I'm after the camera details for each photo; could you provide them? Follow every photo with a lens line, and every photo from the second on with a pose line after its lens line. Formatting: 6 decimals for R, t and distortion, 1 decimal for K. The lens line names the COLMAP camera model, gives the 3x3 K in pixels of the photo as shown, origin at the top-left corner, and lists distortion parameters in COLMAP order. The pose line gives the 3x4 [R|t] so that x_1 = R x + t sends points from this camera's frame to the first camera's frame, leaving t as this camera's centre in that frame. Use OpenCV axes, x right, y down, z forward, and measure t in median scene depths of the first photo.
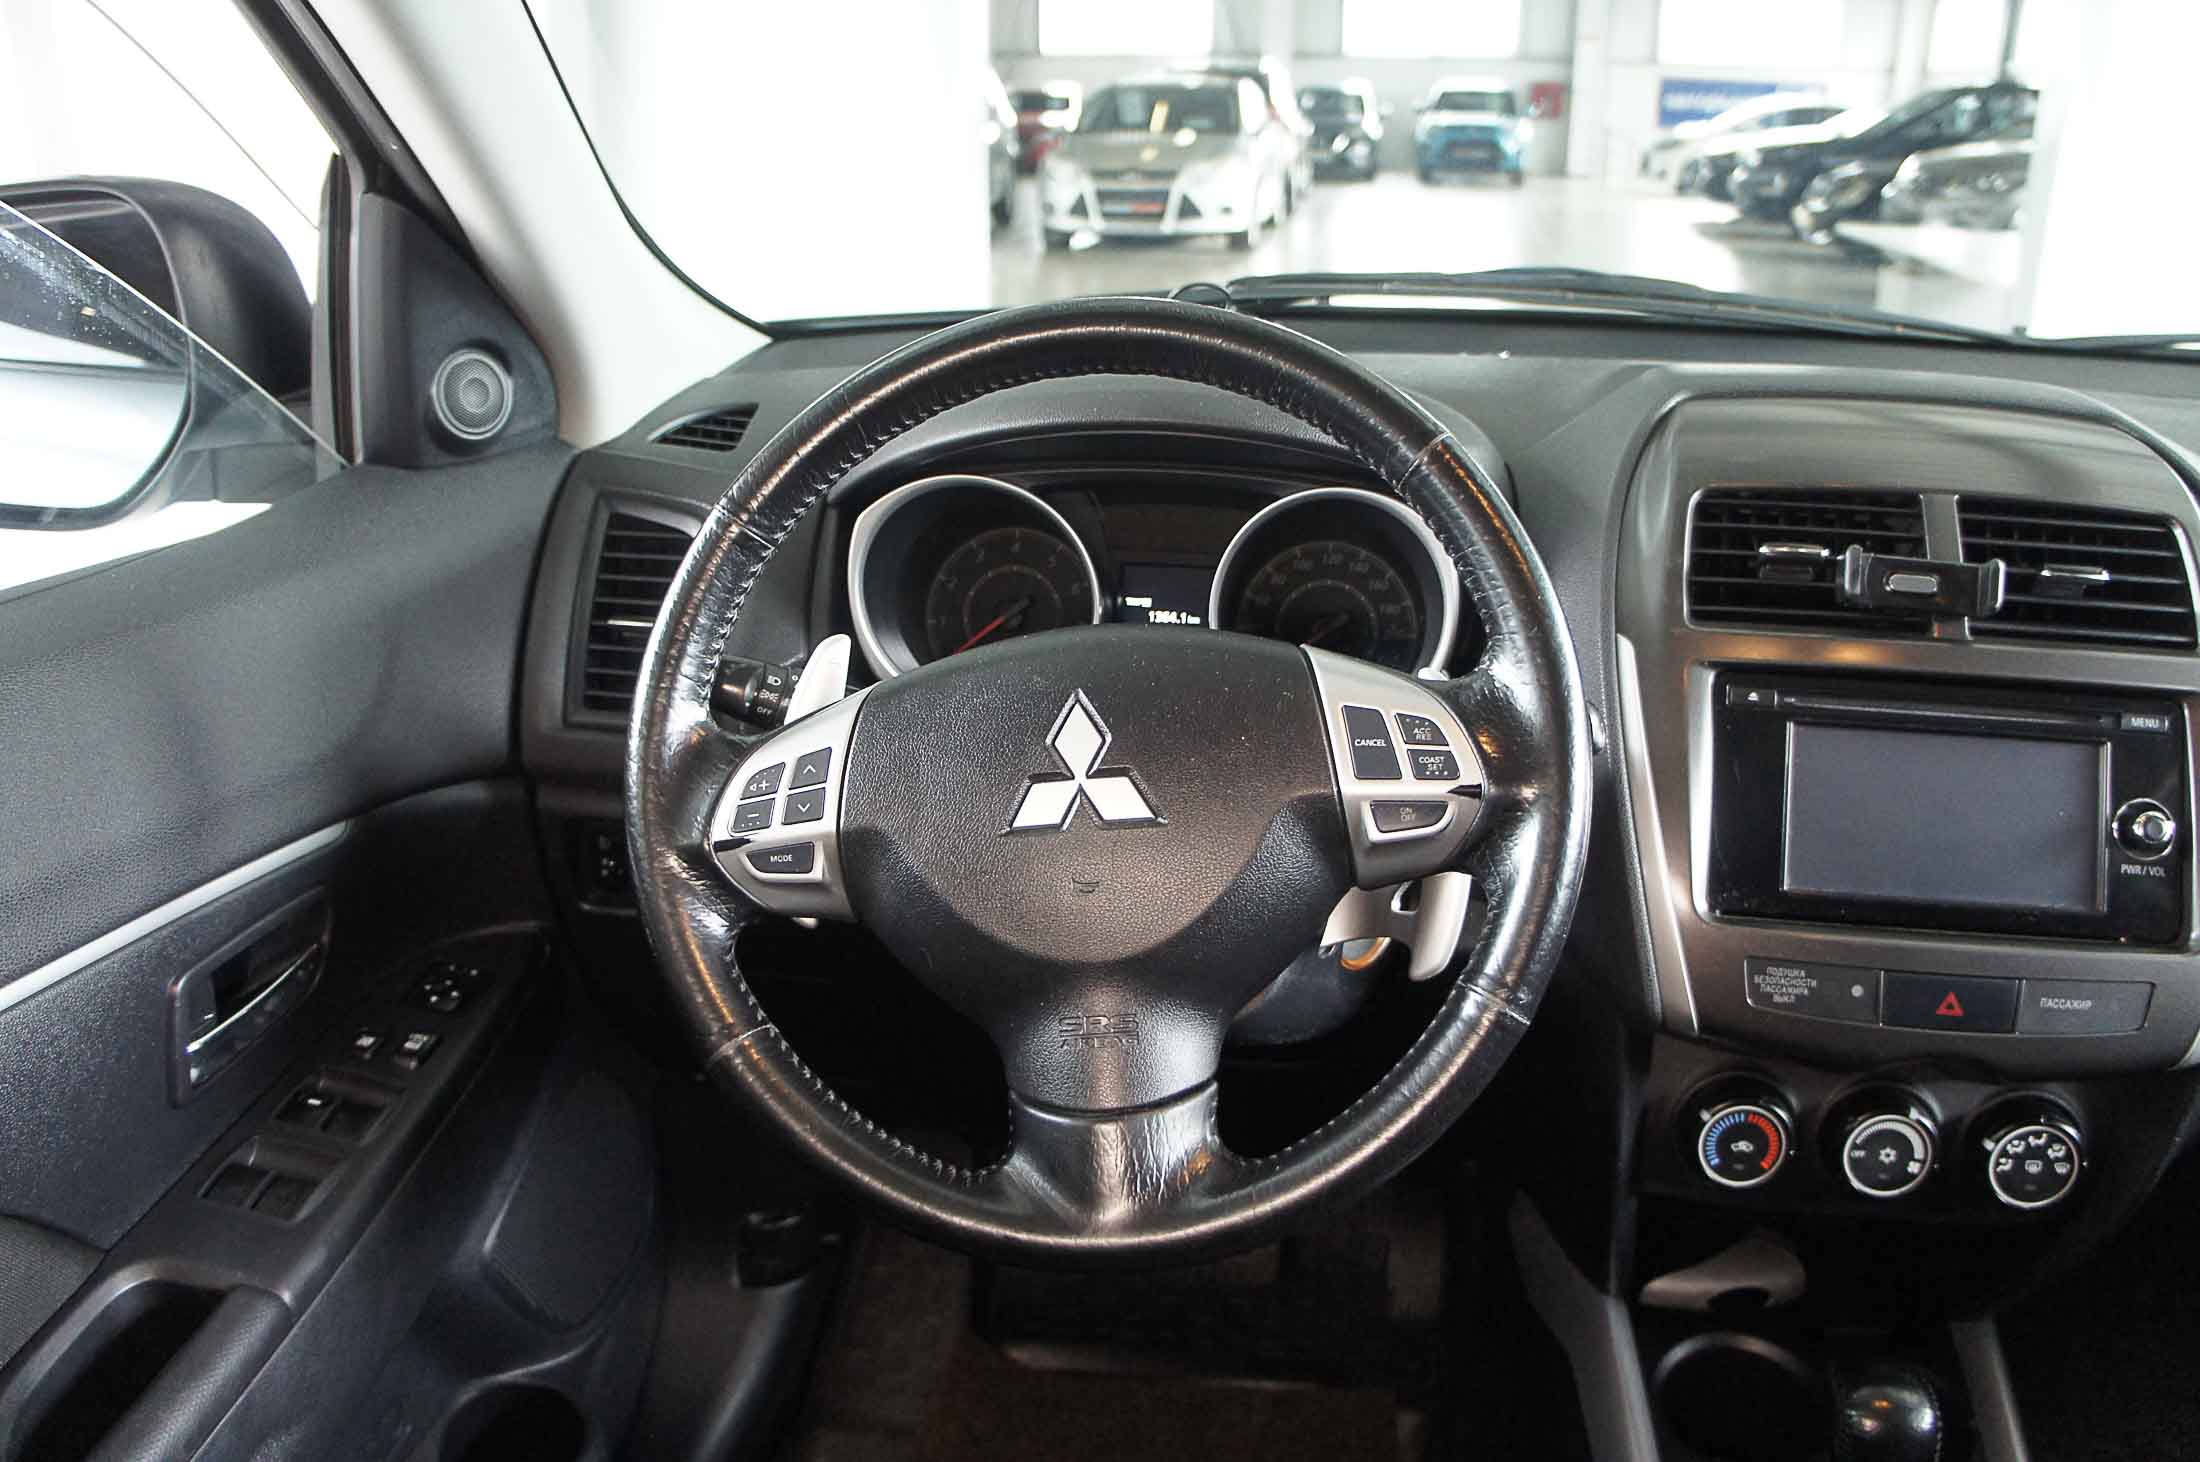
lens RADIAL K [[1719.5, 0, 1100.0], [0, 1719.5, 731.0], [0, 0, 1]] dist [-0.177403, 0.127293]
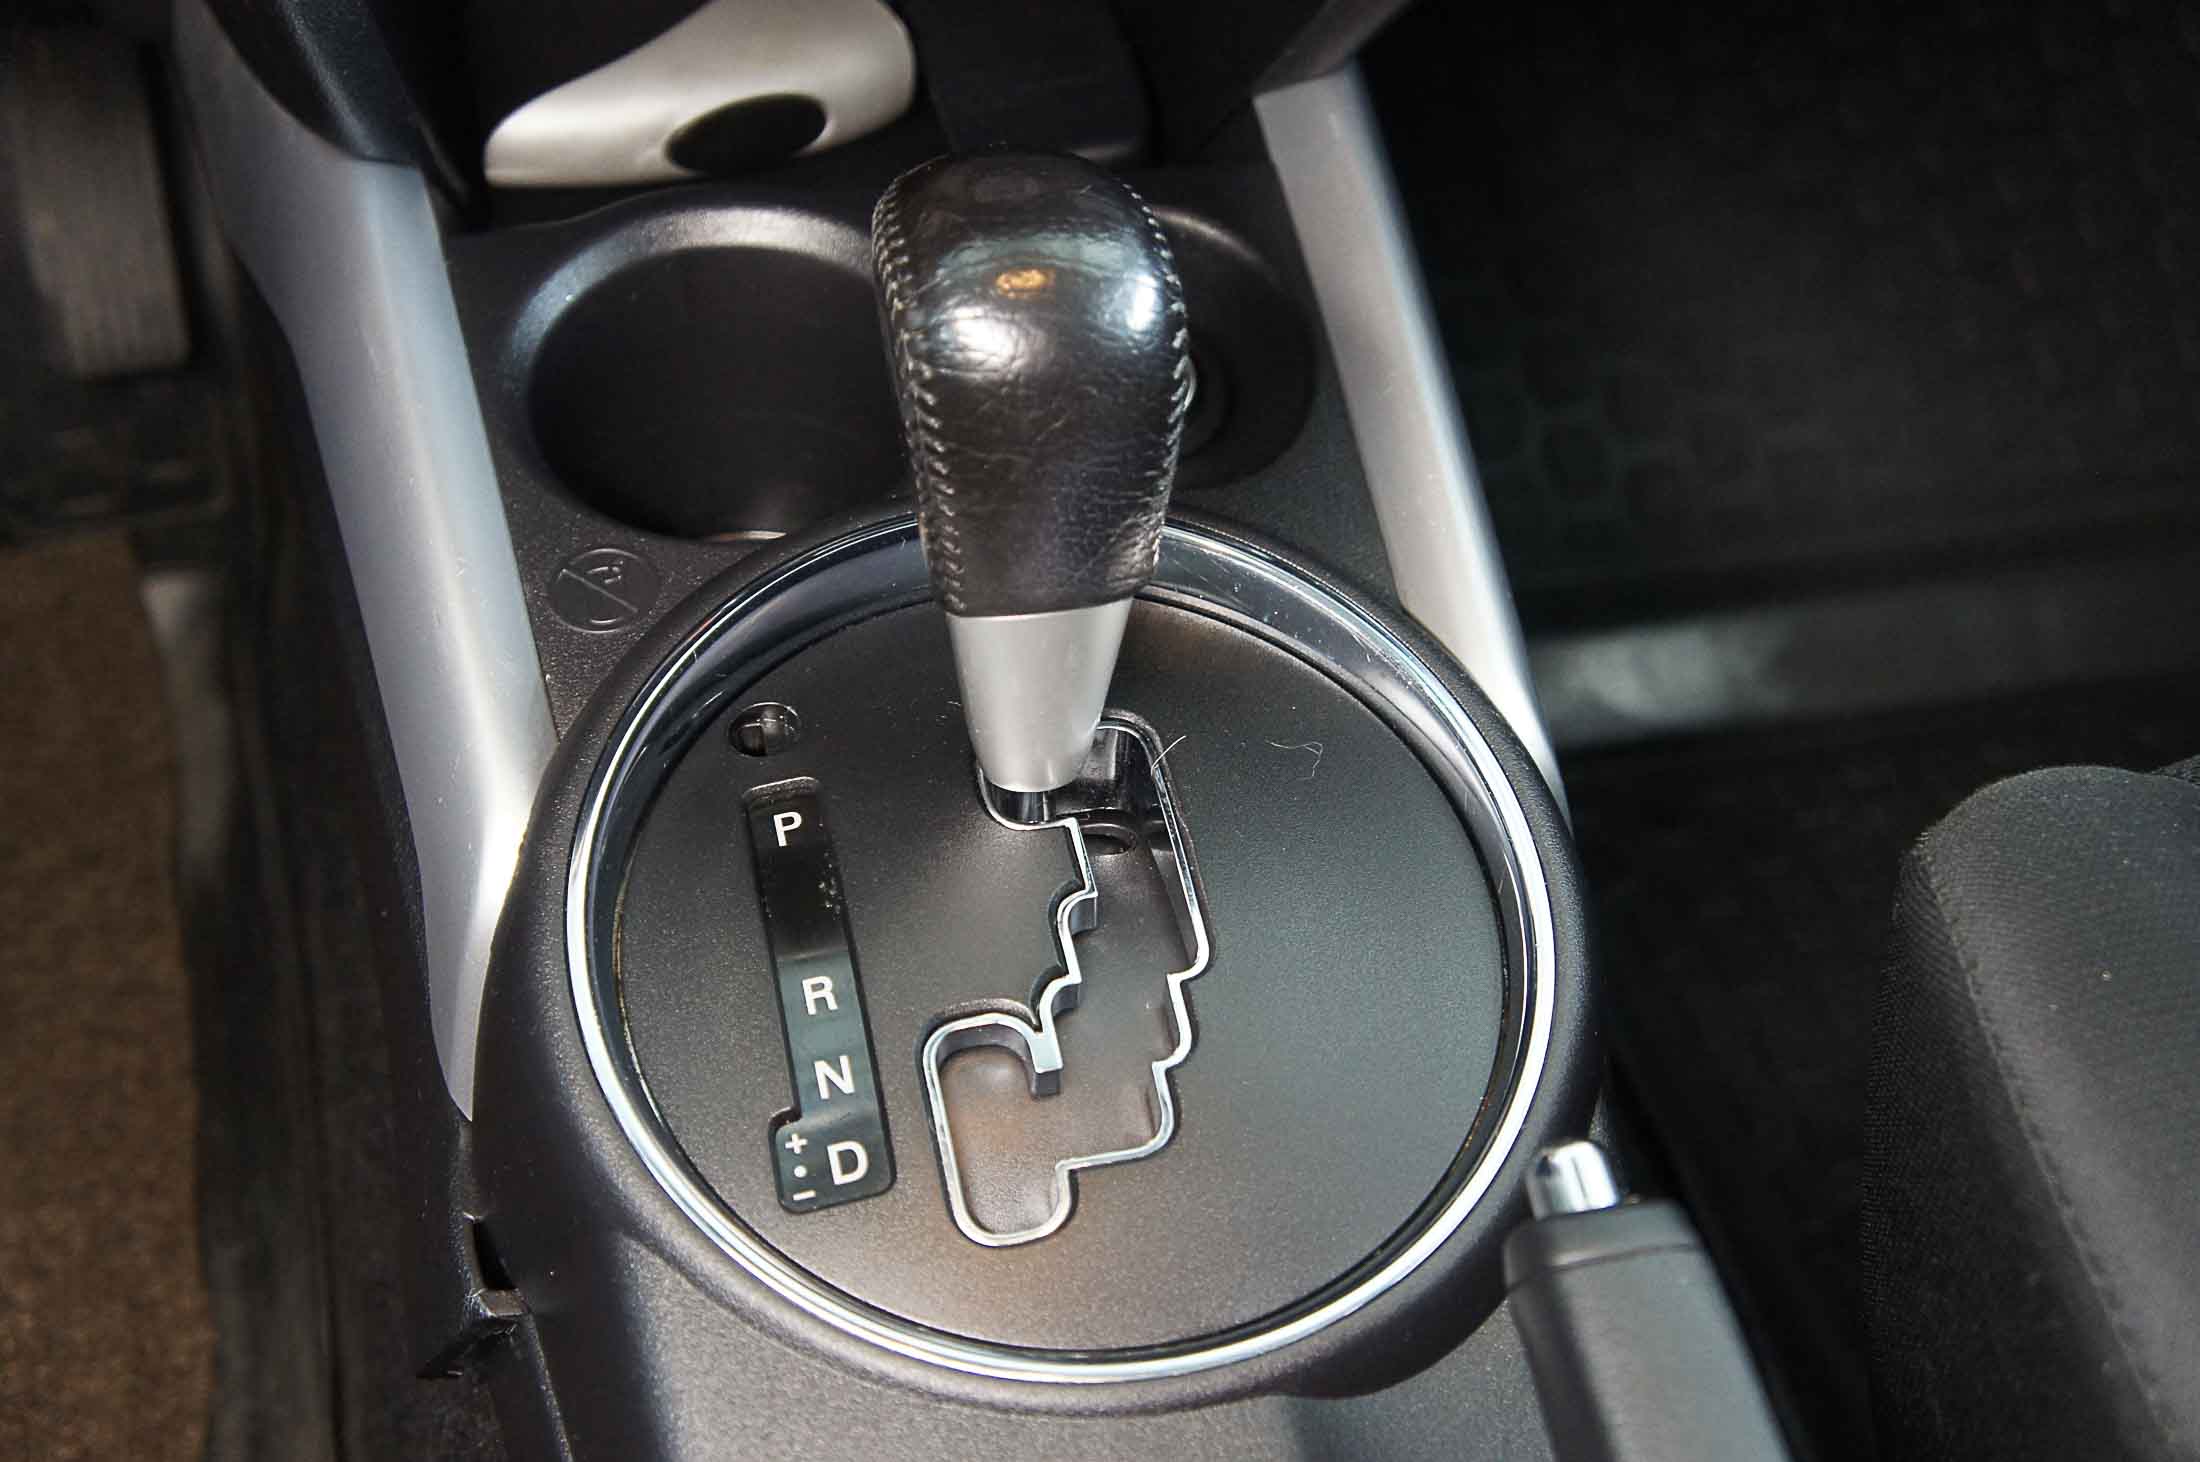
lens RADIAL K [[2839.5, 0, 1100.0], [0, 2839.5, 731.0], [0, 0, 1]] dist [0.194403, 0.003670]
pose [[0.919190, -0.242702, 0.310139, 0.276325], [0.086893, 0.893105, 0.441376, 0.225050], [-0.384109, -0.378759, 0.842022, 0.434928]]
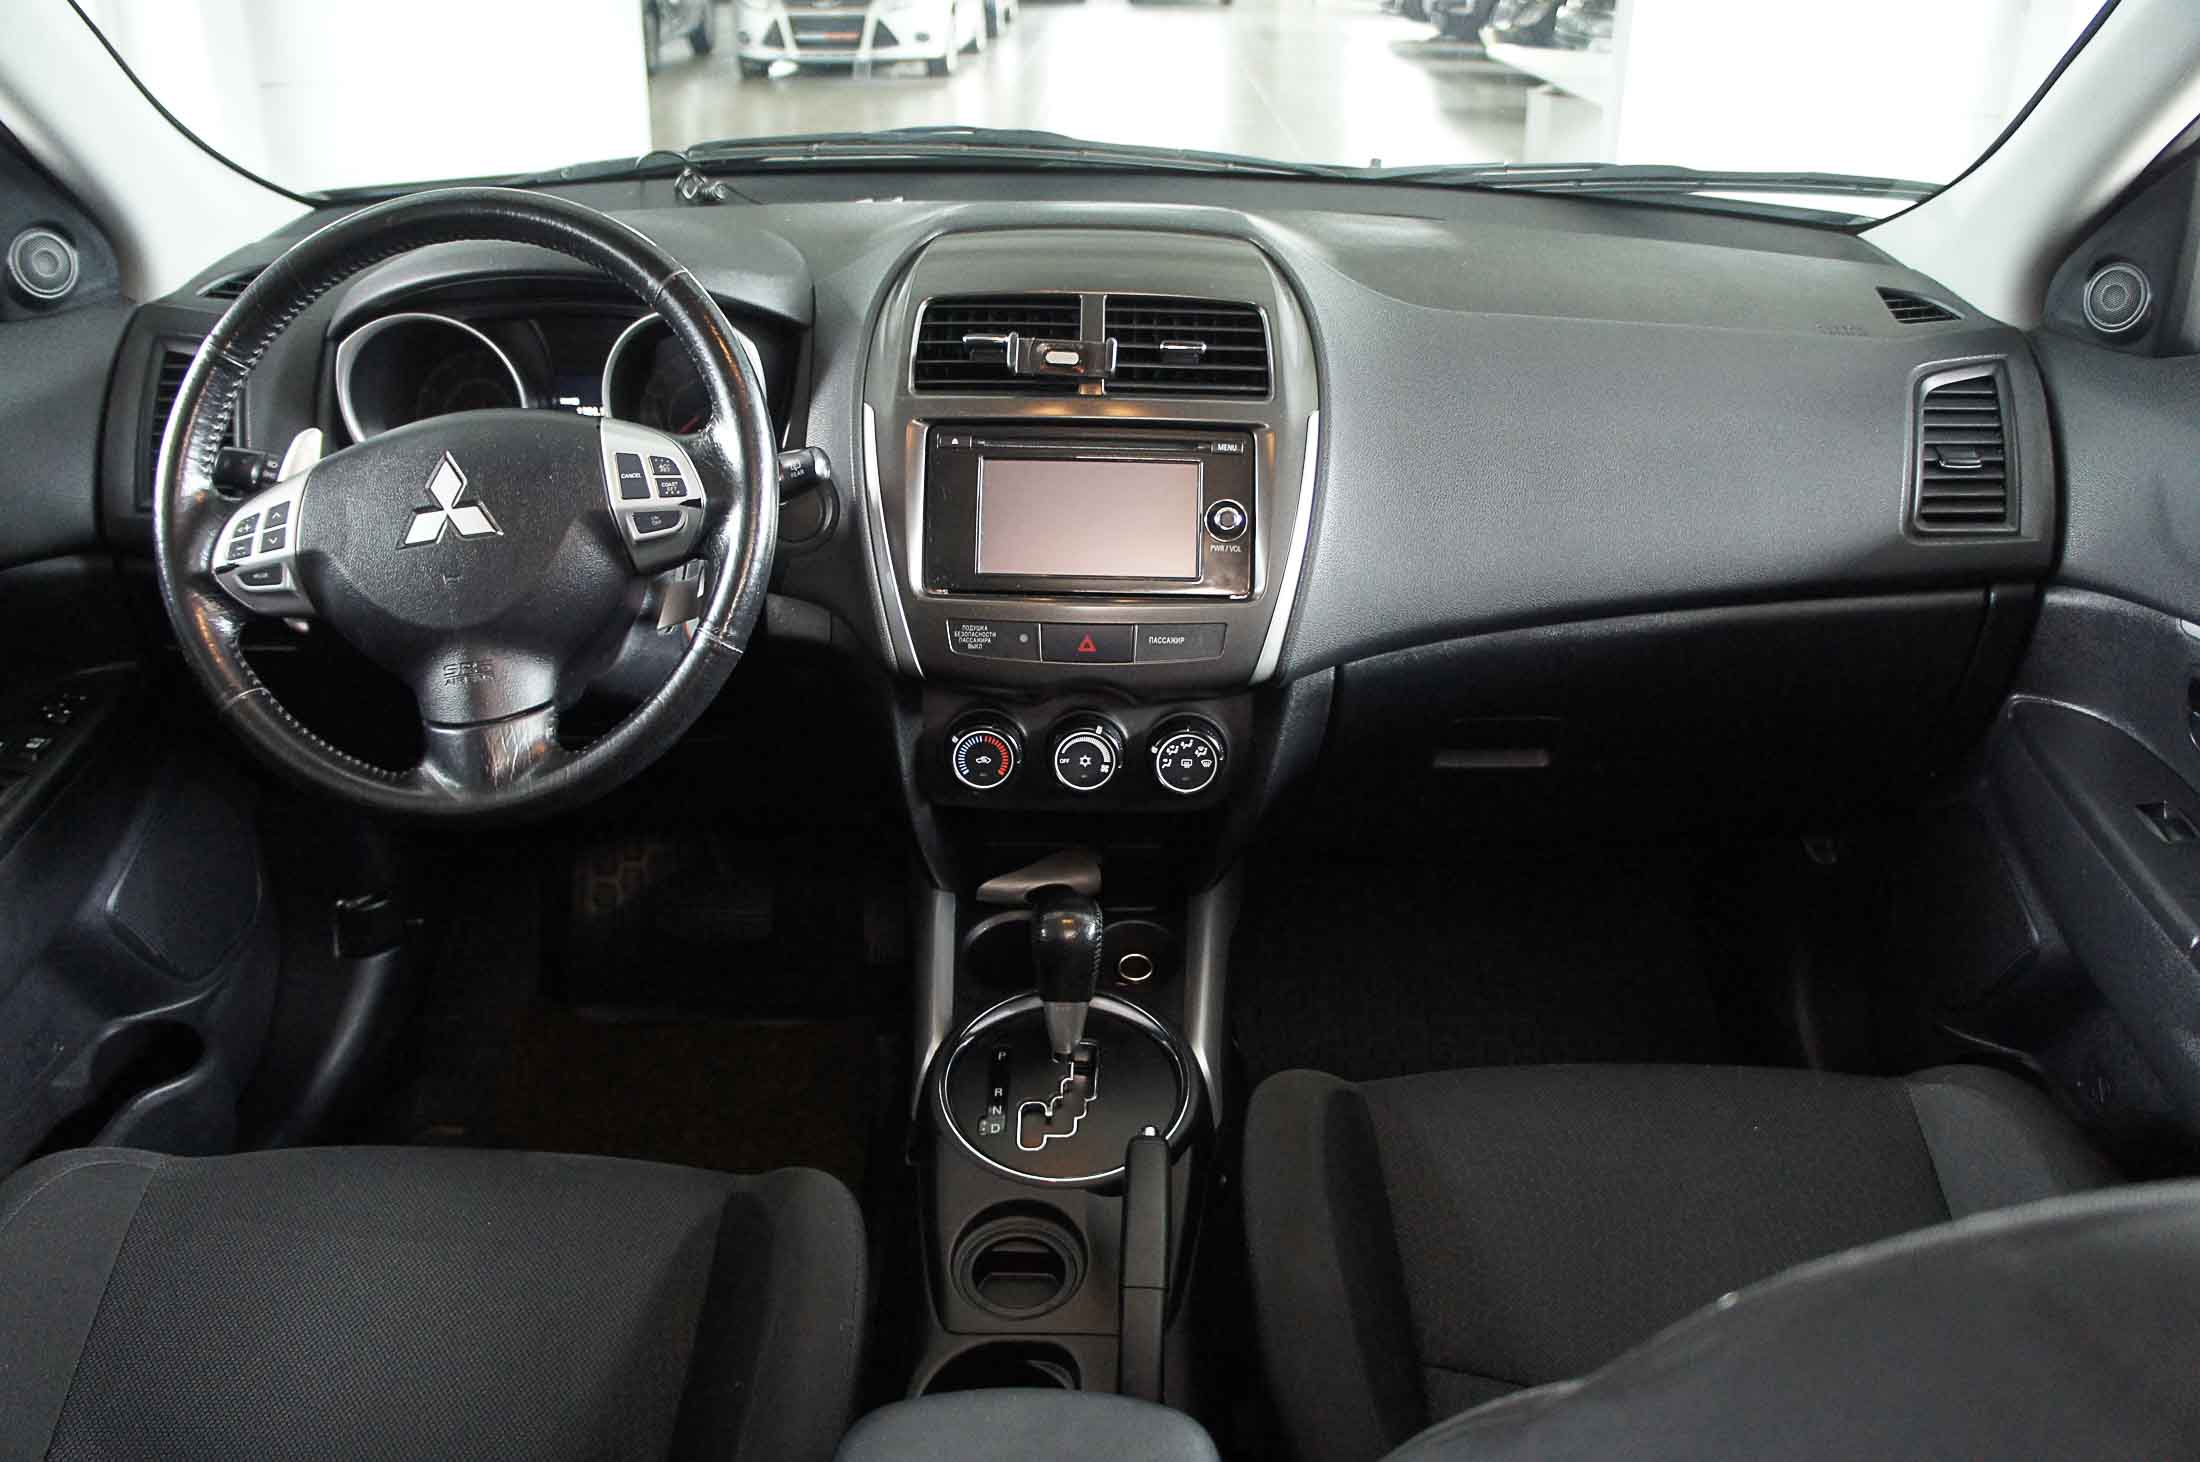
lens RADIAL K [[1719.5, 0, 1100.0], [0, 1719.5, 731.0], [0, 0, 1]] dist [-0.177403, 0.127293]
pose [[0.988660, -0.056677, 0.139068, 0.298898], [0.042687, 0.993910, 0.101594, 0.084377], [-0.143979, -0.094506, 0.985058, -0.496037]]
